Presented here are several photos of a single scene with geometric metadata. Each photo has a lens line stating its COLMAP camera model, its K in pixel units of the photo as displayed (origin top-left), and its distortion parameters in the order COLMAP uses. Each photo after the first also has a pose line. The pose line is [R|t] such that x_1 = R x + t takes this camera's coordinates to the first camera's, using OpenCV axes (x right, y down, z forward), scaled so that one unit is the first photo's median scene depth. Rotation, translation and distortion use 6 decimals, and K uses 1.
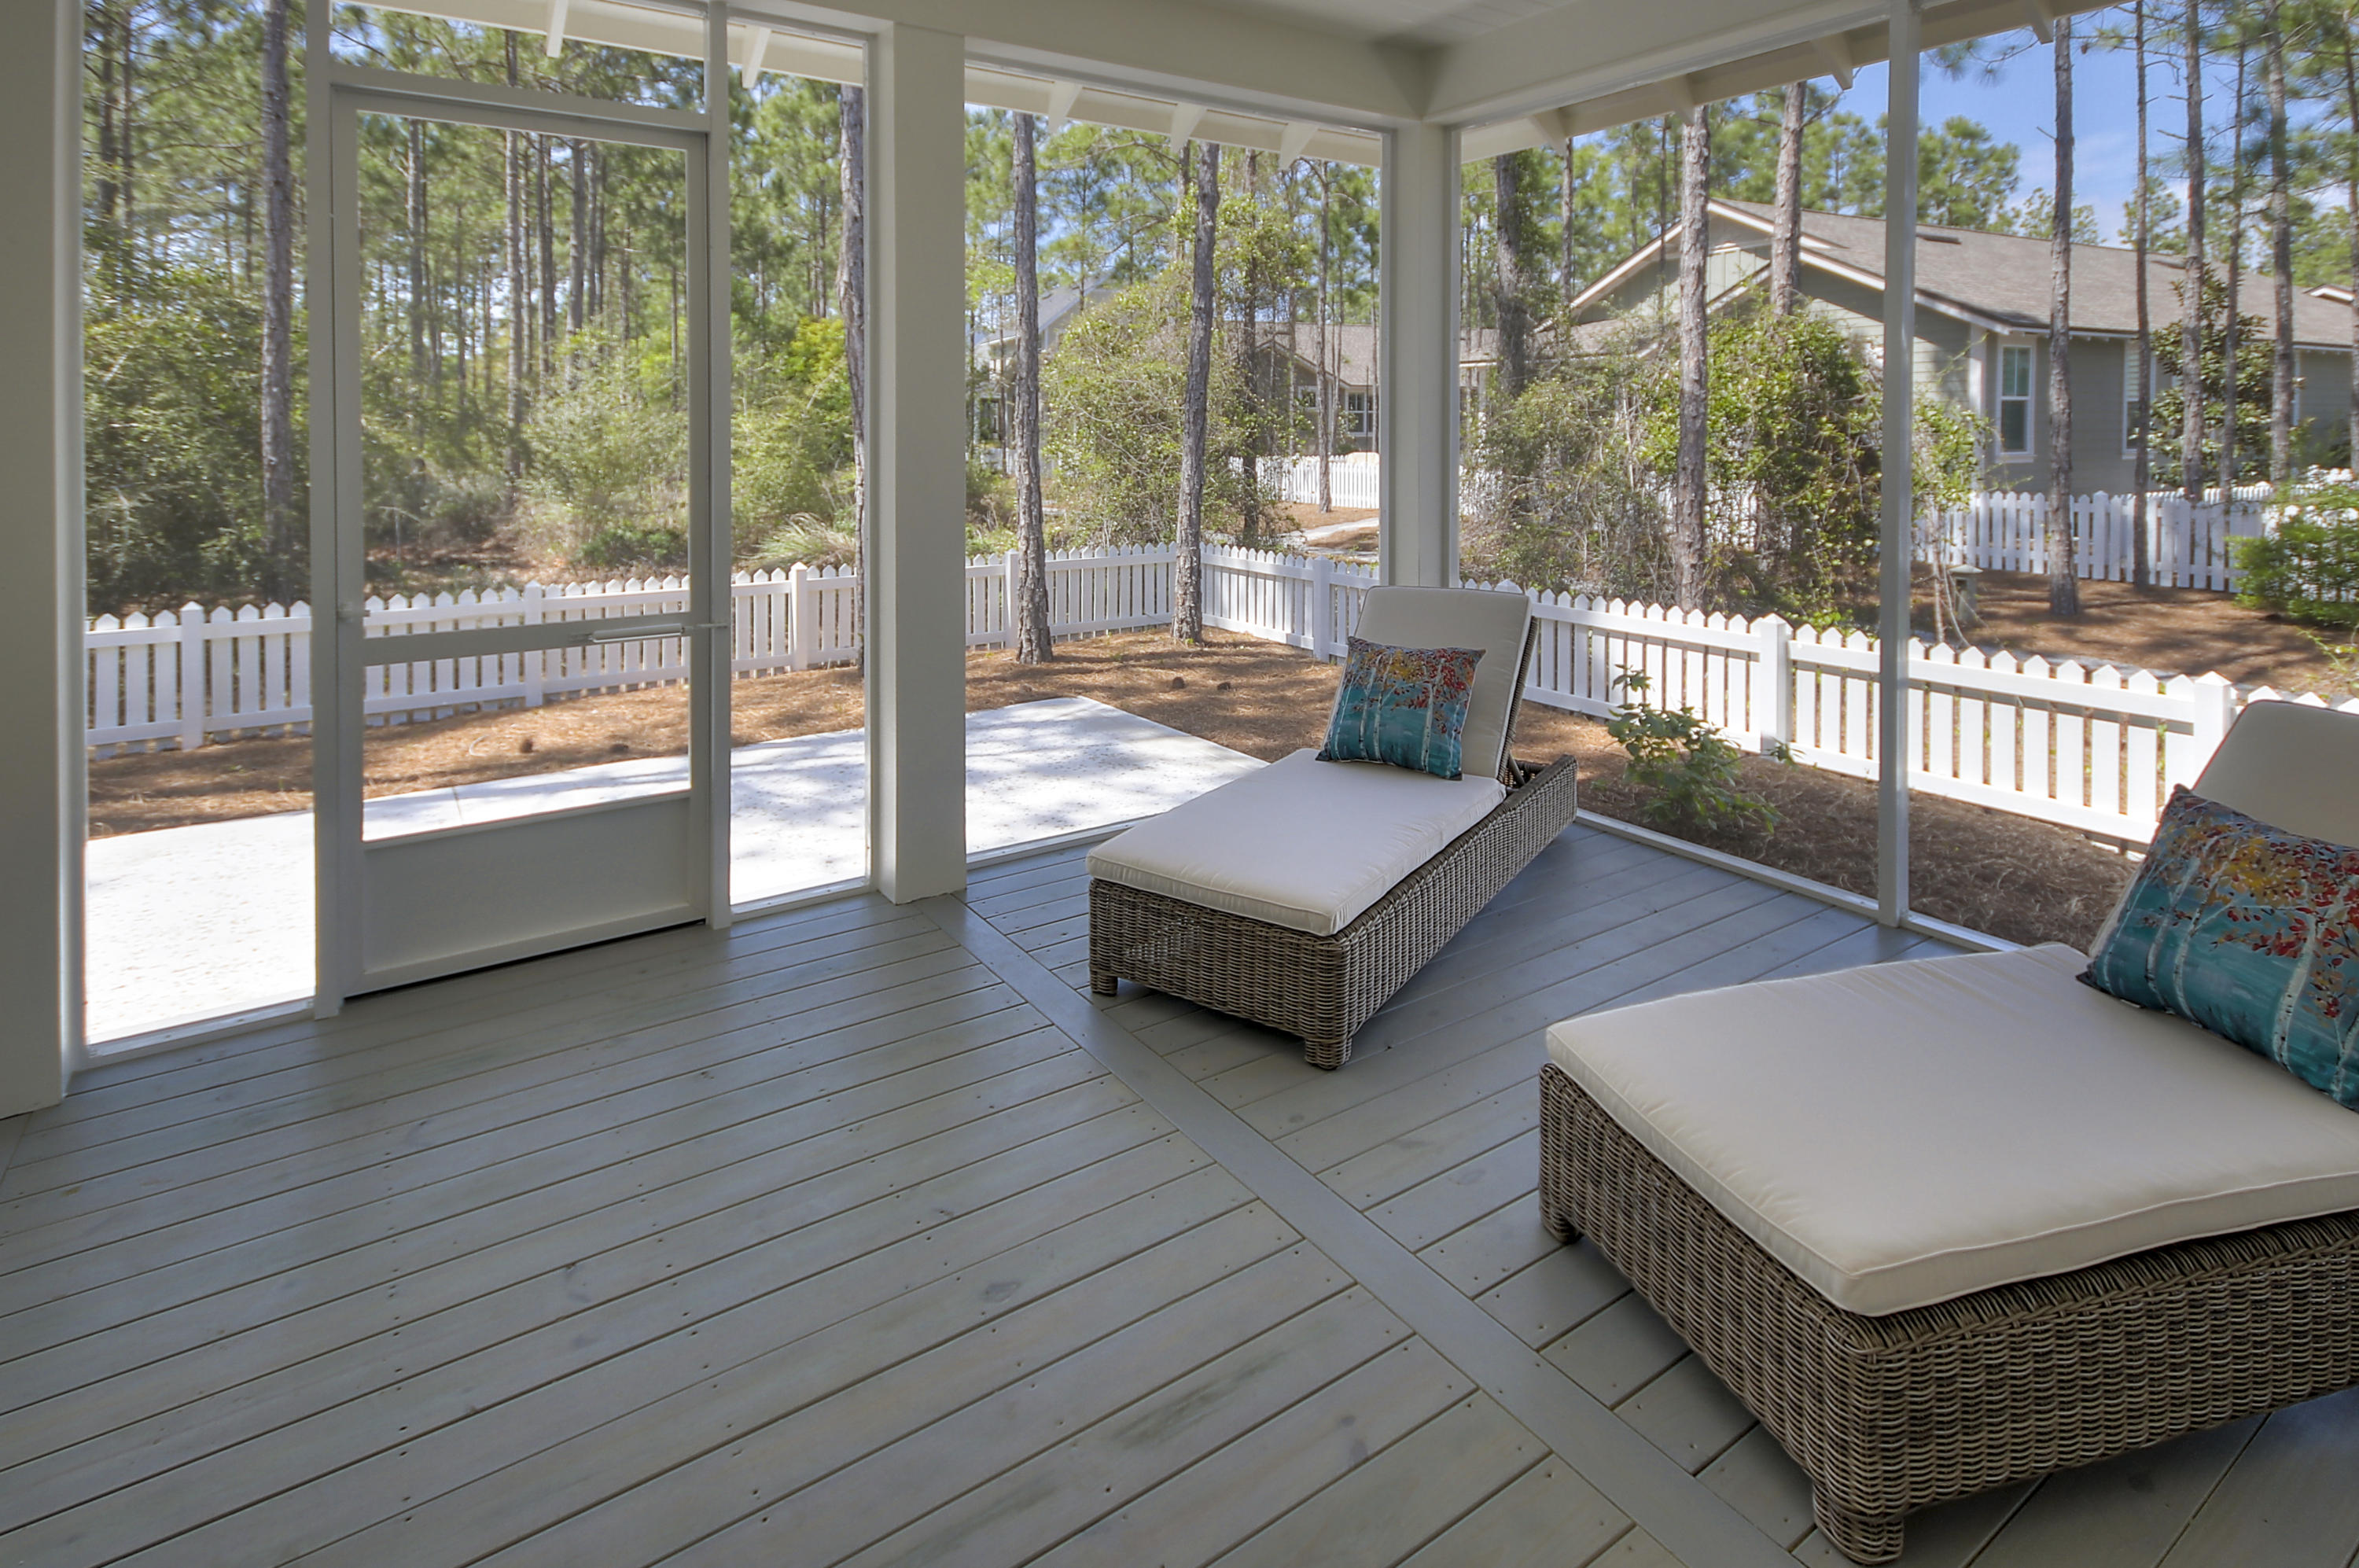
lens RADIAL K [[1167.0, 0, 1129.9], [0, 1167.0, 437.3], [0, 0, 1]] dist [0.003415, 0.000575]
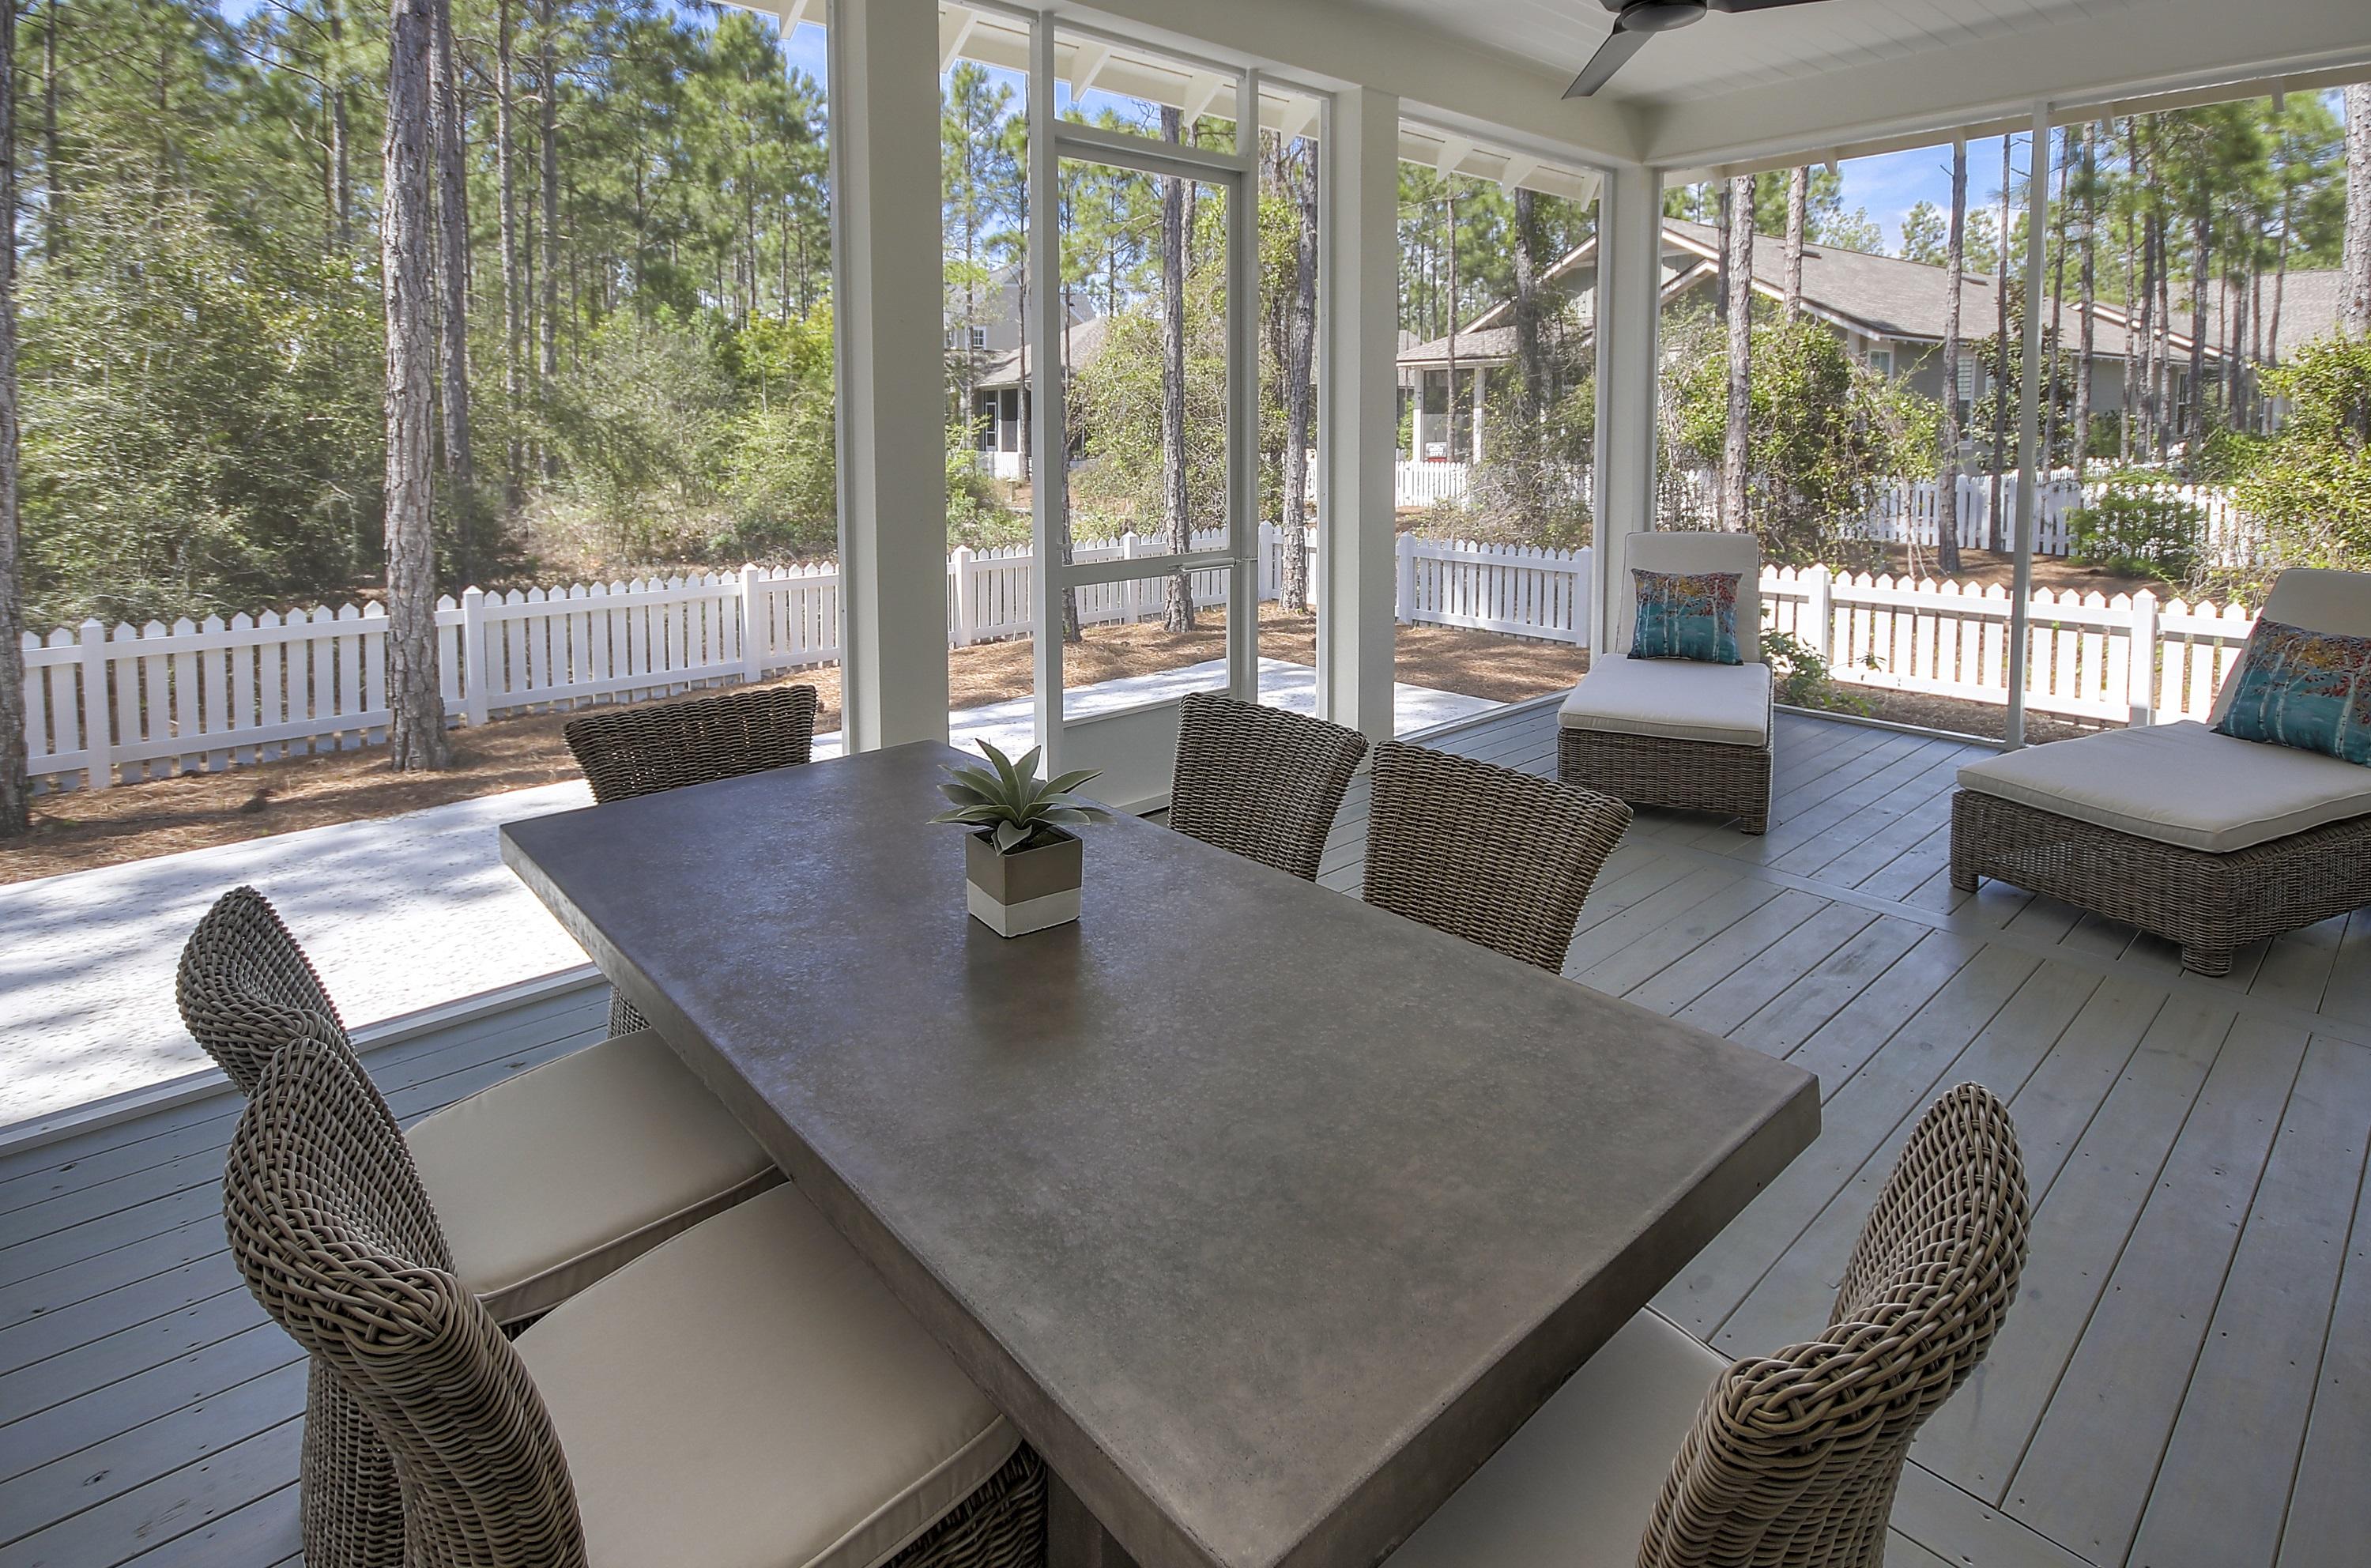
lens RADIAL K [[1212.2, 0, 1187.9], [0, 1212.2, 502.7], [0, 0, 1]] dist [-0.019300, -0.000311]
pose [[0.985390, -0.014551, 0.169691, -0.278640], [0.005720, 0.998609, 0.052413, 0.012261], [-0.170217, -0.050676, 0.984103, -0.126746]]
